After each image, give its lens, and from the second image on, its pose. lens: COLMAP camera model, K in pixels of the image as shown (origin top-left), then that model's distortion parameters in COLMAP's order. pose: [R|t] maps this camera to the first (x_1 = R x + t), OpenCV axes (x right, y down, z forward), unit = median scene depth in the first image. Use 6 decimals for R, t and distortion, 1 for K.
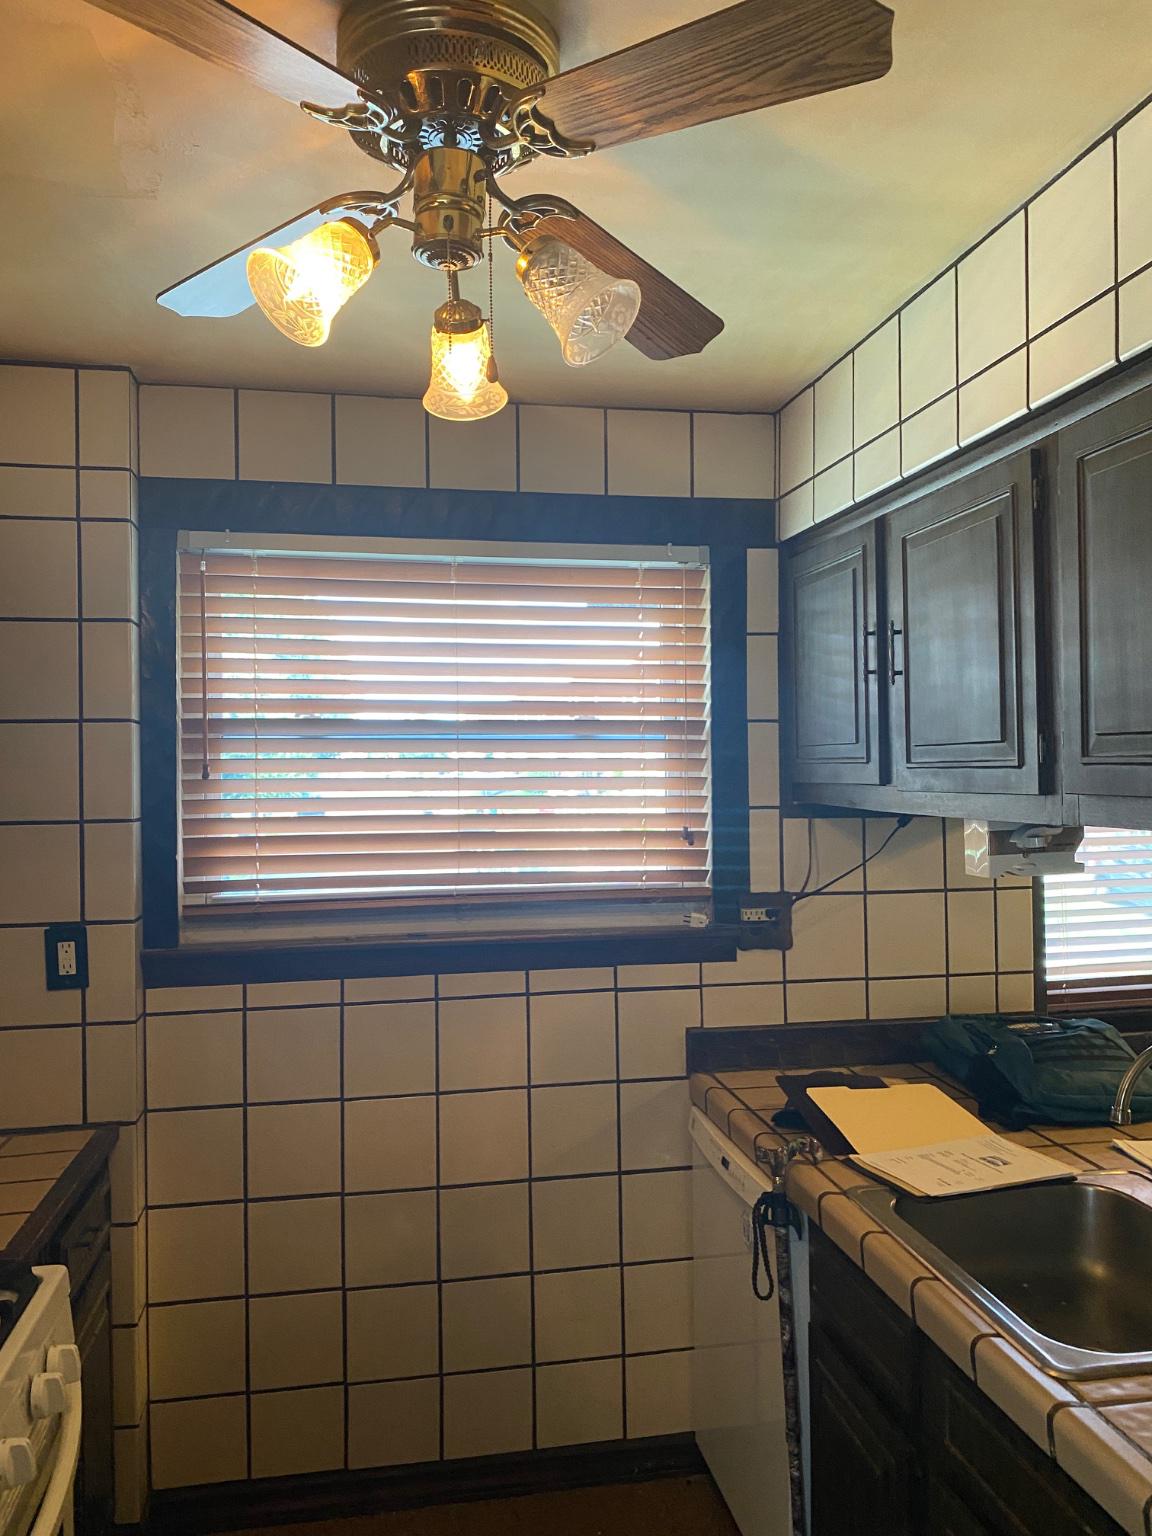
lens RADIAL K [[1170.5, 0, 571.2], [0, 1170.5, 781.5], [0, 0, 1]] dist [0.046884, -0.056903]
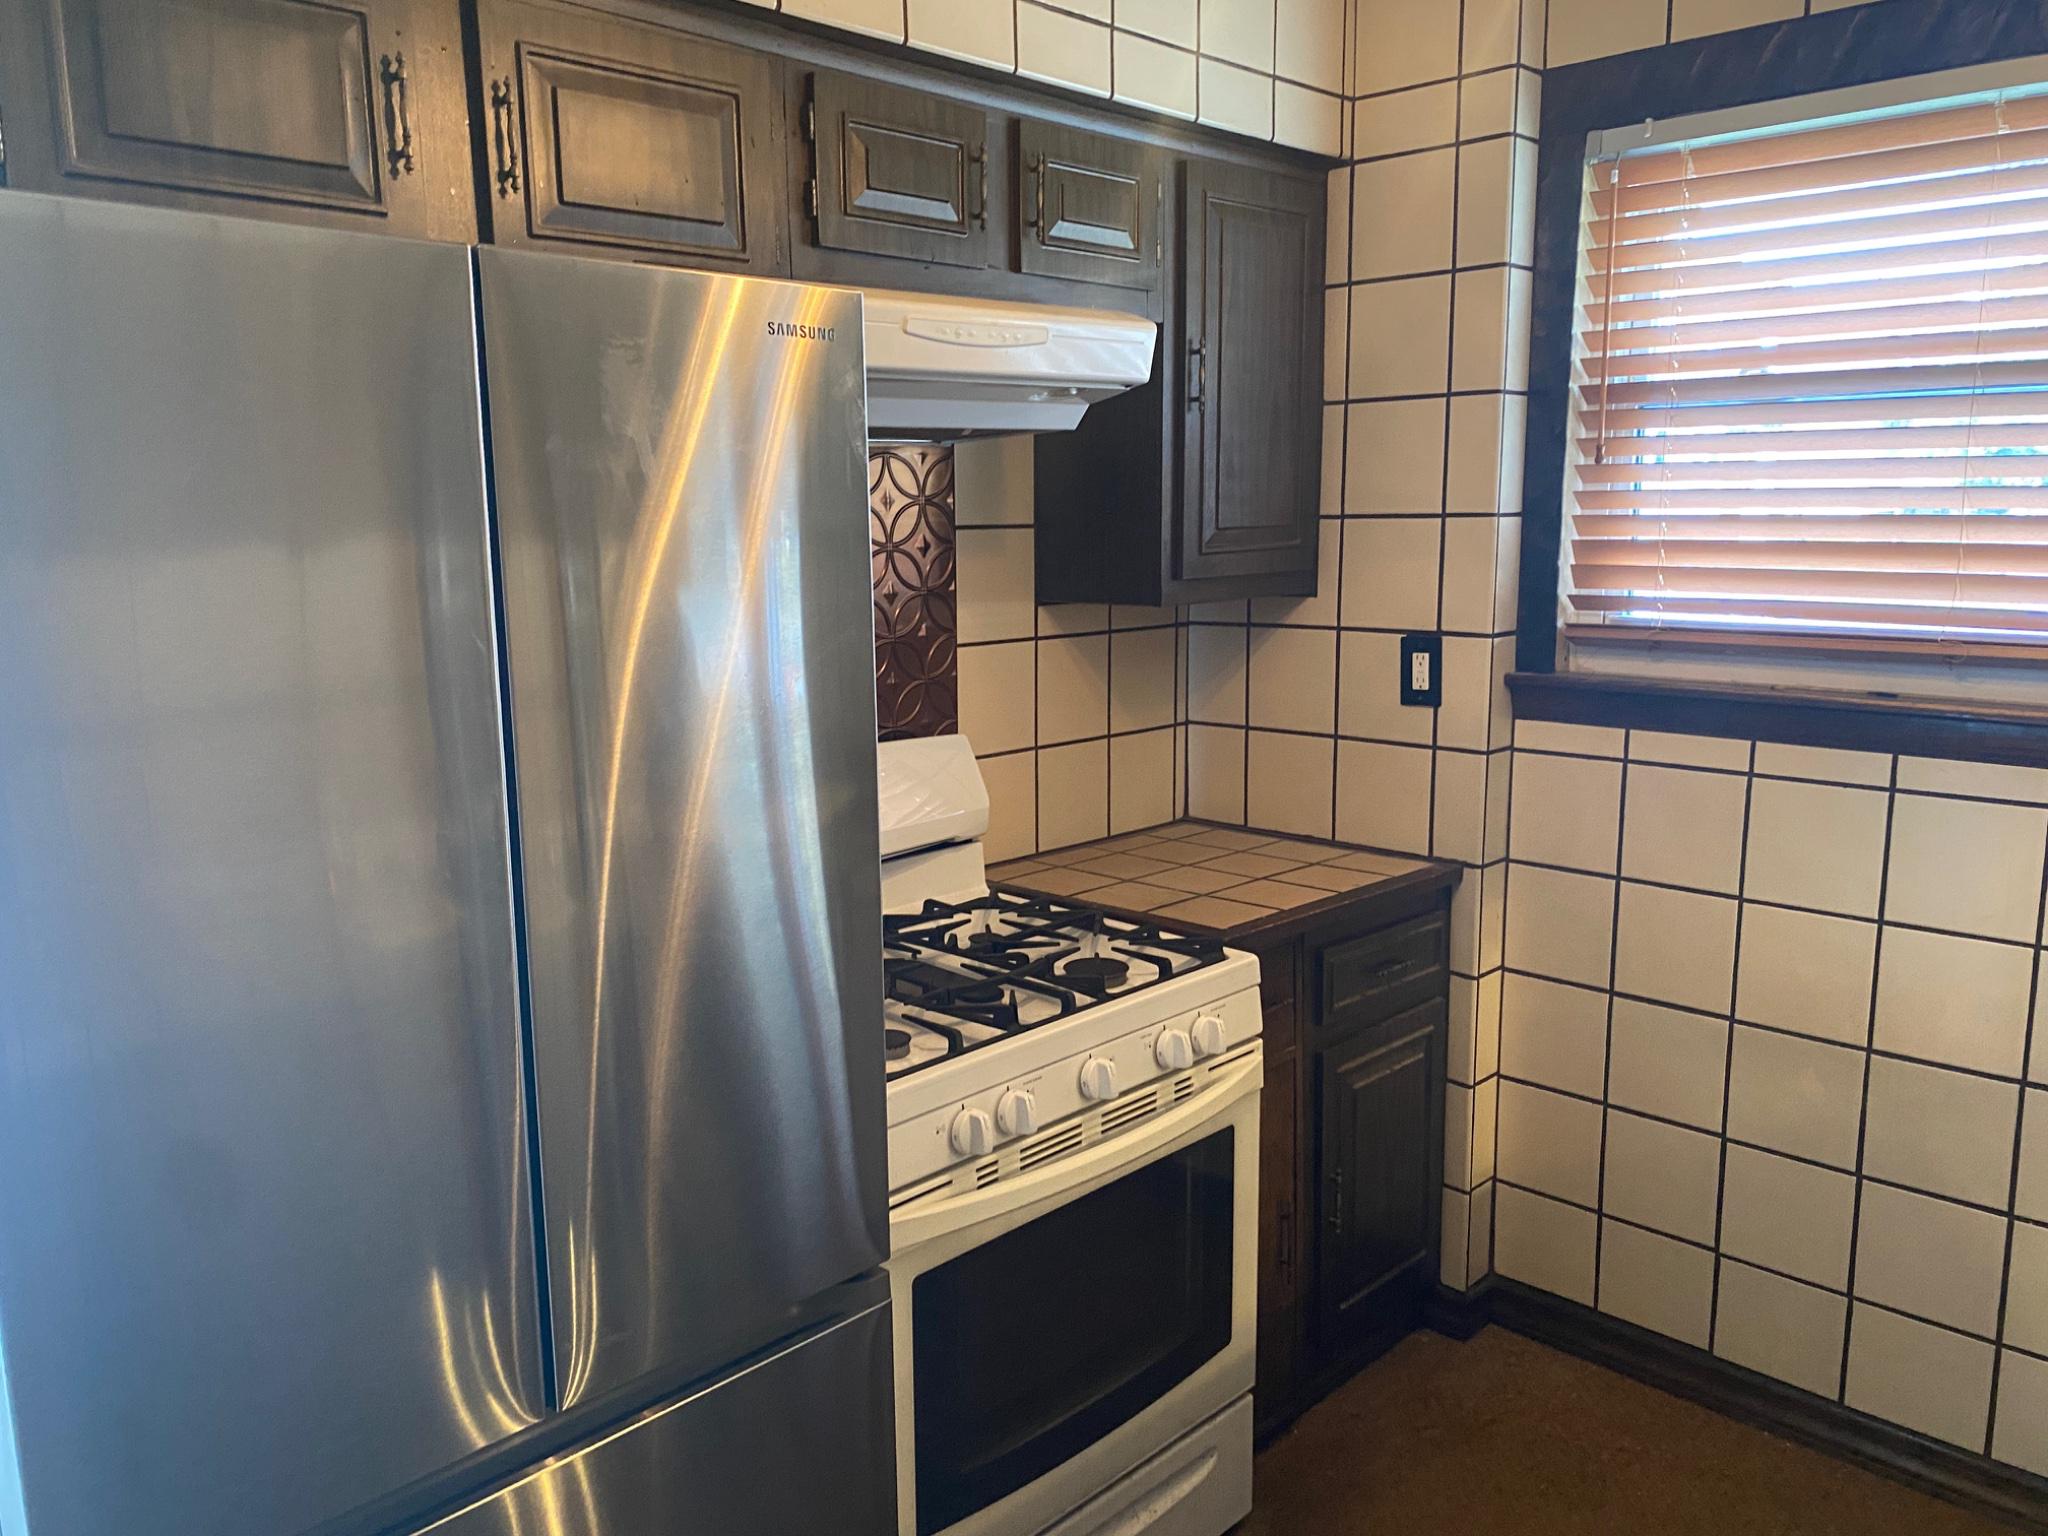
lens RADIAL K [[1560.7, 0, 1024.0], [0, 1560.7, 751.1], [0, 0, 1]] dist [0.046884, -0.056903]
pose [[0.575899, 0.142348, -0.805032, 0.335592], [0.008982, 0.983563, 0.180342, -0.005699], [0.817471, -0.111089, 0.565155, 0.077424]]
